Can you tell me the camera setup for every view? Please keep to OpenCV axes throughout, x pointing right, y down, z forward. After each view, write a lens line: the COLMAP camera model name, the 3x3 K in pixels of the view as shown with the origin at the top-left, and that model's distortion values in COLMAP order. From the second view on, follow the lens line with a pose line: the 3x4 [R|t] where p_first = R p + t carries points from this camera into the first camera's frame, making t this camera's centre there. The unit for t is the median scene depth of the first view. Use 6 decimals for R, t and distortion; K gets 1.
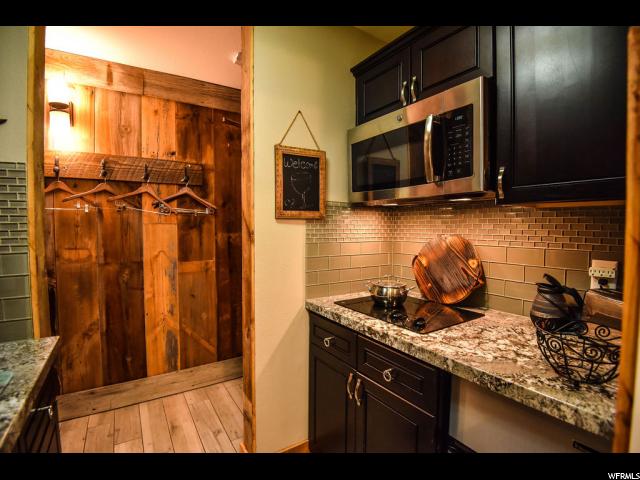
lens RADIAL K [[291.5, 0, 320.0], [0, 291.5, 240.0], [0, 0, 1]] dist [-0.010592, -0.023261]
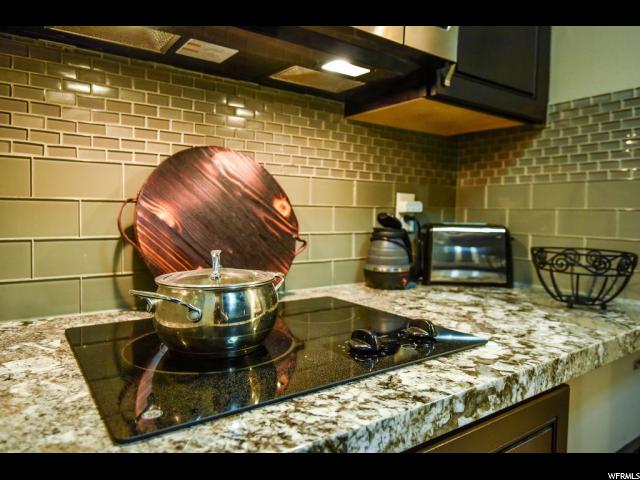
lens RADIAL K [[435.5, 0, 320.0], [0, 435.5, 240.0], [0, 0, 1]] dist [-0.001570, -0.000626]
pose [[-0.012605, -0.062104, 0.997990, -0.264419], [0.030852, 0.997570, 0.062467, 0.111501], [-0.999444, 0.031577, -0.010659, 1.153388]]
